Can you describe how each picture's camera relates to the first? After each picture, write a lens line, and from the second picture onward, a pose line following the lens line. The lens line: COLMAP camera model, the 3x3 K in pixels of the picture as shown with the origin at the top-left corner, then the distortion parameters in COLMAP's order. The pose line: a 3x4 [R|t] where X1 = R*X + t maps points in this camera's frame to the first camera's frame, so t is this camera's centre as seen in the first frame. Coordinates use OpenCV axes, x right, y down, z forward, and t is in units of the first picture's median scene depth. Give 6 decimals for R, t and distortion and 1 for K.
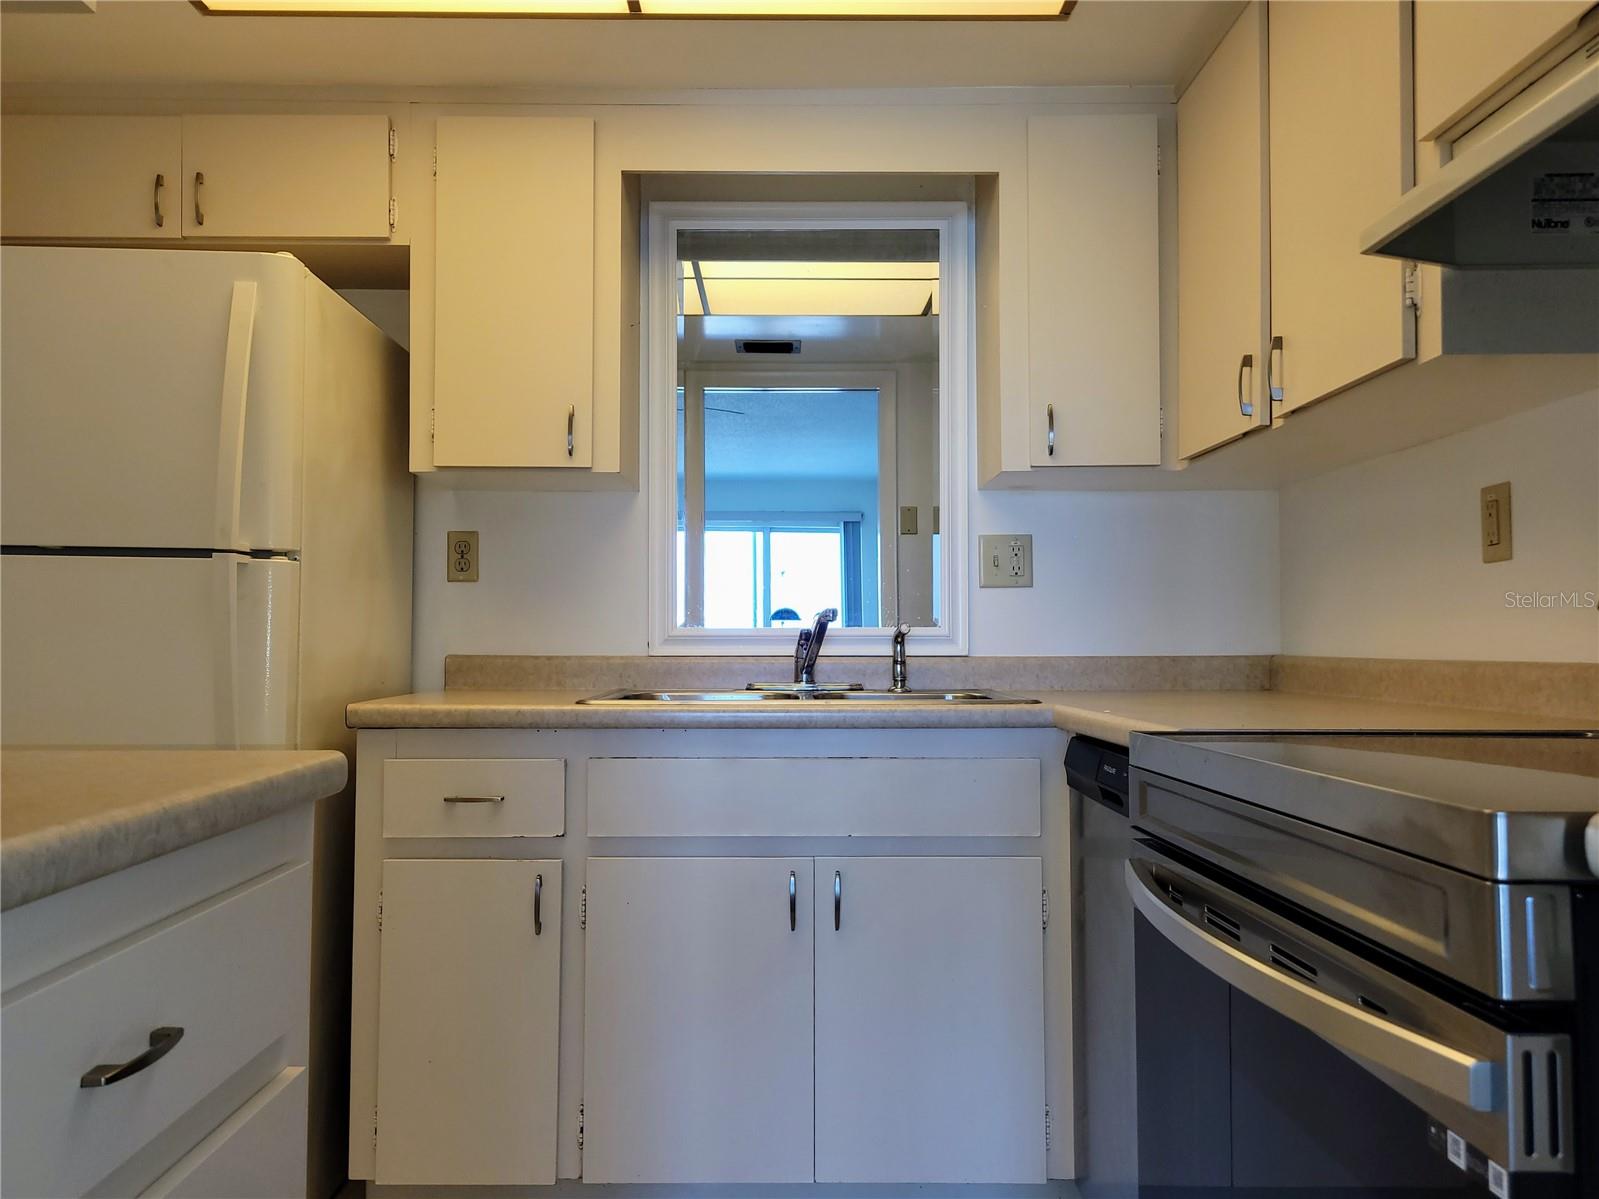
lens RADIAL K [[1206.2, 0, 784.8], [0, 1206.2, 605.0], [0, 0, 1]] dist [0.049364, -0.032598]
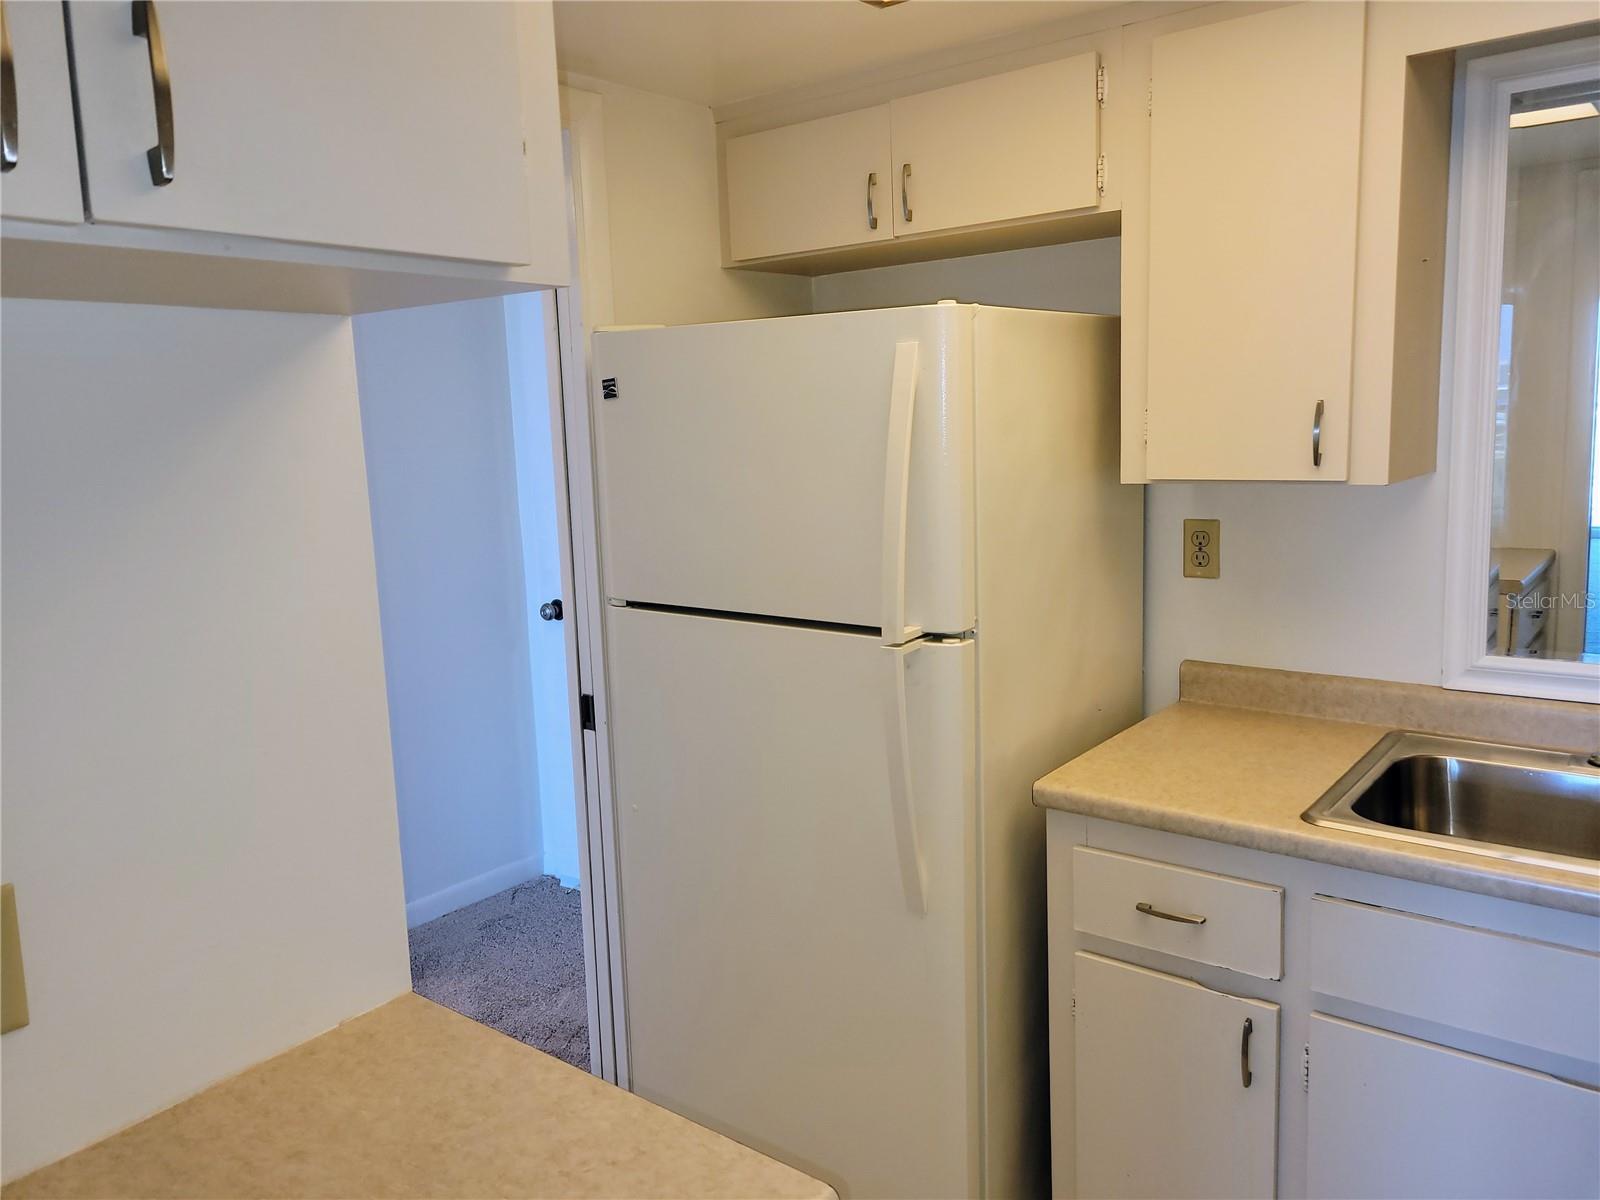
lens RADIAL K [[1206.9, 0, 802.6], [0, 1206.9, 595.6], [0, 0, 1]] dist [0.049364, -0.032598]
pose [[0.787376, 0.059249, -0.613619, 0.043131], [0.053441, 0.985063, 0.163689, -0.180175], [0.614152, -0.161677, 0.772449, 0.180904]]
